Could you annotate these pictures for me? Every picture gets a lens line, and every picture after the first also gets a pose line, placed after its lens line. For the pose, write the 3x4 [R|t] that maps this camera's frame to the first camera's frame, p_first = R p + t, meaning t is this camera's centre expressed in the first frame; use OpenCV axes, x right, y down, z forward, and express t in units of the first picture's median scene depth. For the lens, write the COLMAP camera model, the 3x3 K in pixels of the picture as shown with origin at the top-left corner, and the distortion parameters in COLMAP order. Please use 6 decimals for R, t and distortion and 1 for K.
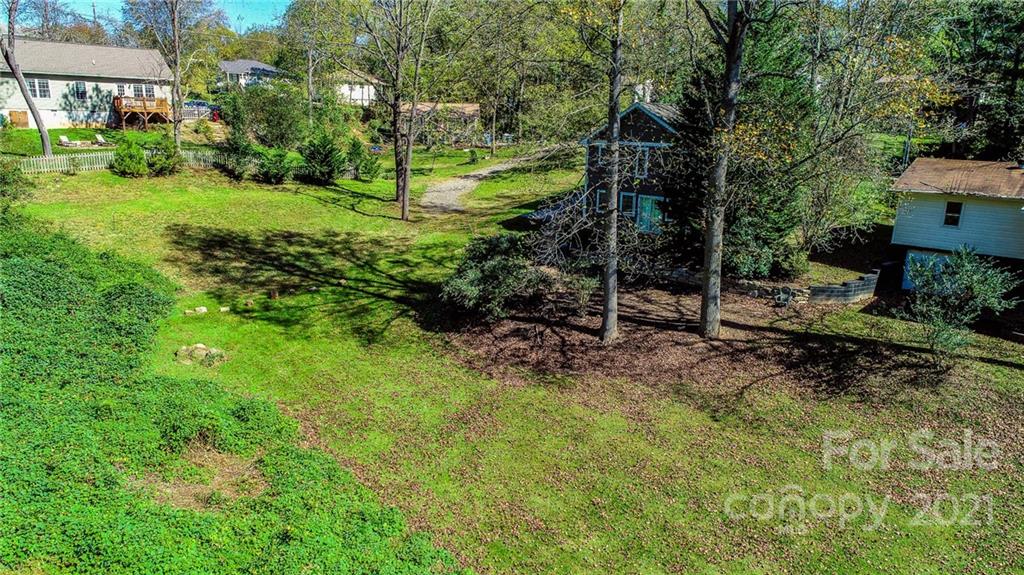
lens RADIAL K [[679.8, 0, 512.0], [0, 679.8, 287.5], [0, 0, 1]] dist [-0.004873, -0.002254]
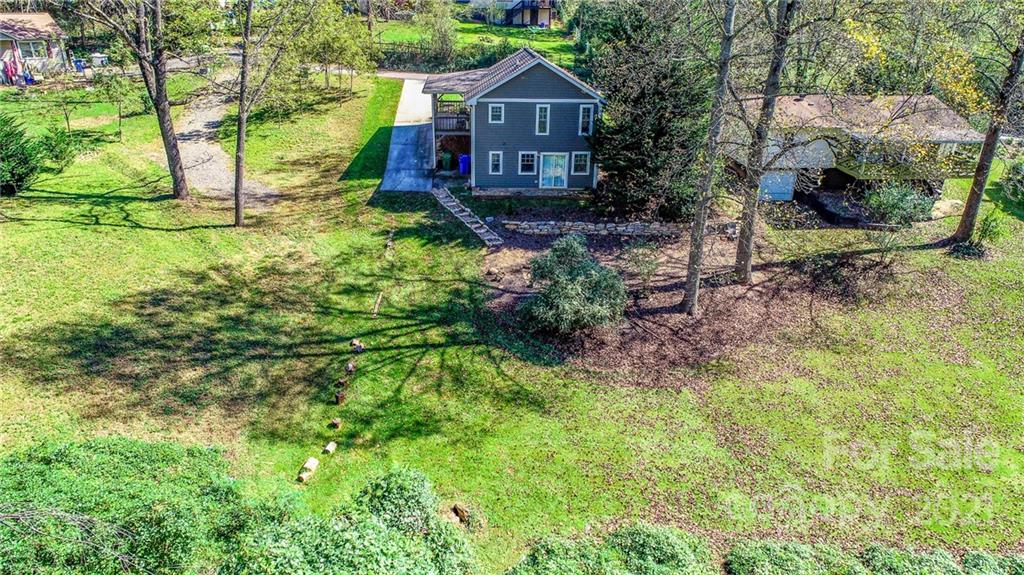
lens RADIAL K [[692.4, 0, 512.0], [0, 692.4, 287.5], [0, 0, 1]] dist [0.025633, -0.000458]
pose [[0.694286, -0.297046, 0.655539, -0.665574], [0.176137, 0.953282, 0.245416, -0.244569], [-0.697813, -0.054924, 0.714171, 0.366181]]
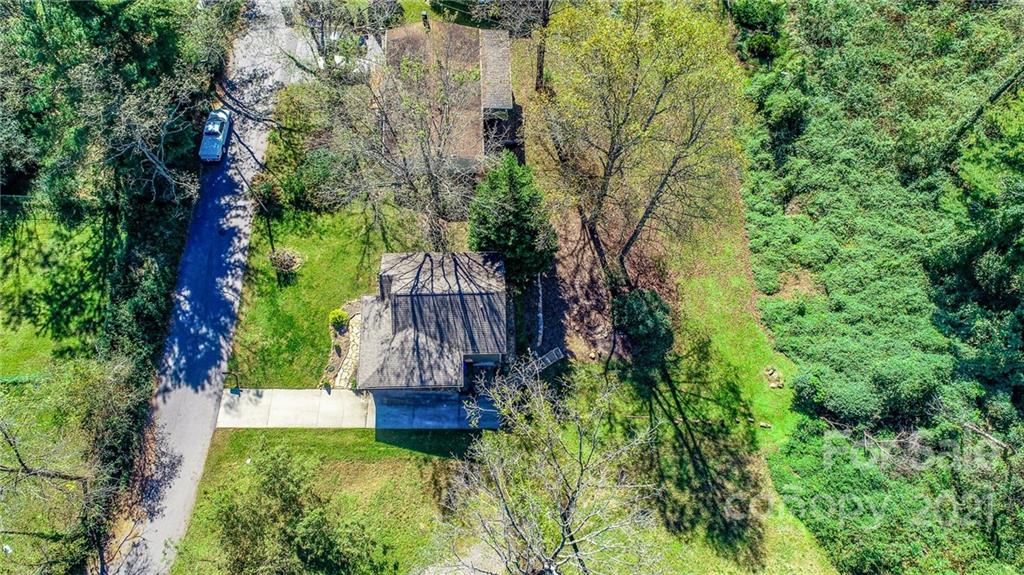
lens RADIAL K [[679.8, 0, 512.0], [0, 679.8, 287.5], [0, 0, 1]] dist [-0.004873, -0.002254]
pose [[-0.693612, -0.688367, 0.212257, -0.108073], [0.128791, 0.171406, 0.976746, -1.763851], [-0.708742, 0.704819, -0.030234, 1.196132]]
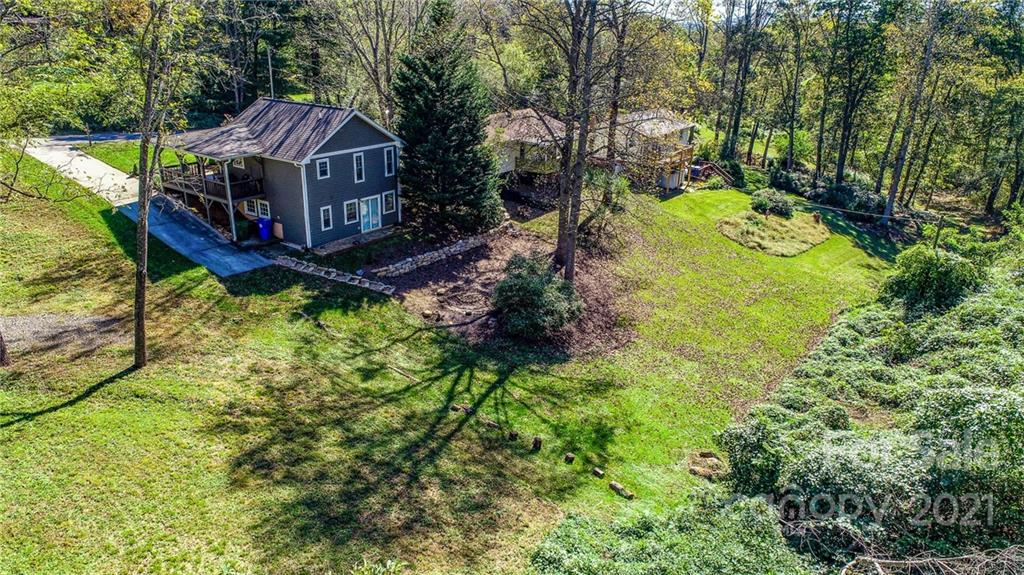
lens RADIAL K [[679.8, 0, 512.0], [0, 679.8, 287.5], [0, 0, 1]] dist [-0.004873, -0.002254]
pose [[-0.126023, -0.386974, 0.913438, -0.967322], [0.213967, 0.888504, 0.405930, -0.455531], [-0.968678, 0.246602, -0.029172, 1.012996]]
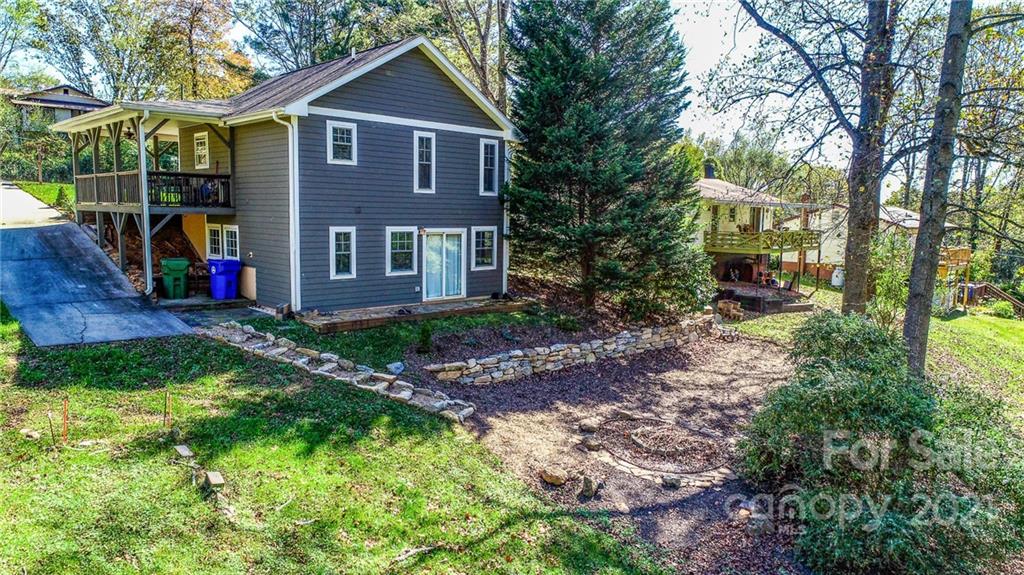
lens RADIAL K [[679.8, 0, 512.0], [0, 679.8, 287.5], [0, 0, 1]] dist [-0.004873, -0.002254]
pose [[0.055737, -0.135090, 0.989264, -0.353137], [0.232921, 0.965226, 0.118684, -0.166946], [-0.970897, 0.223806, 0.085264, 1.087643]]
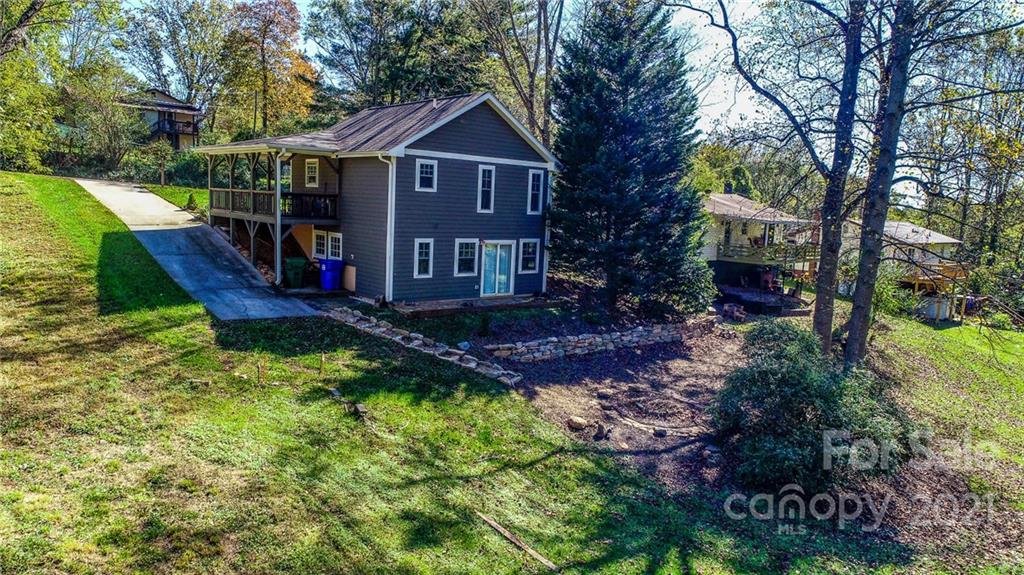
lens RADIAL K [[679.8, 0, 512.0], [0, 679.8, 287.5], [0, 0, 1]] dist [-0.004873, -0.002254]
pose [[0.106294, -0.143120, 0.983981, -0.513793], [0.203542, 0.971764, 0.119356, -0.196410], [-0.973279, 0.187594, 0.132423, 1.079535]]
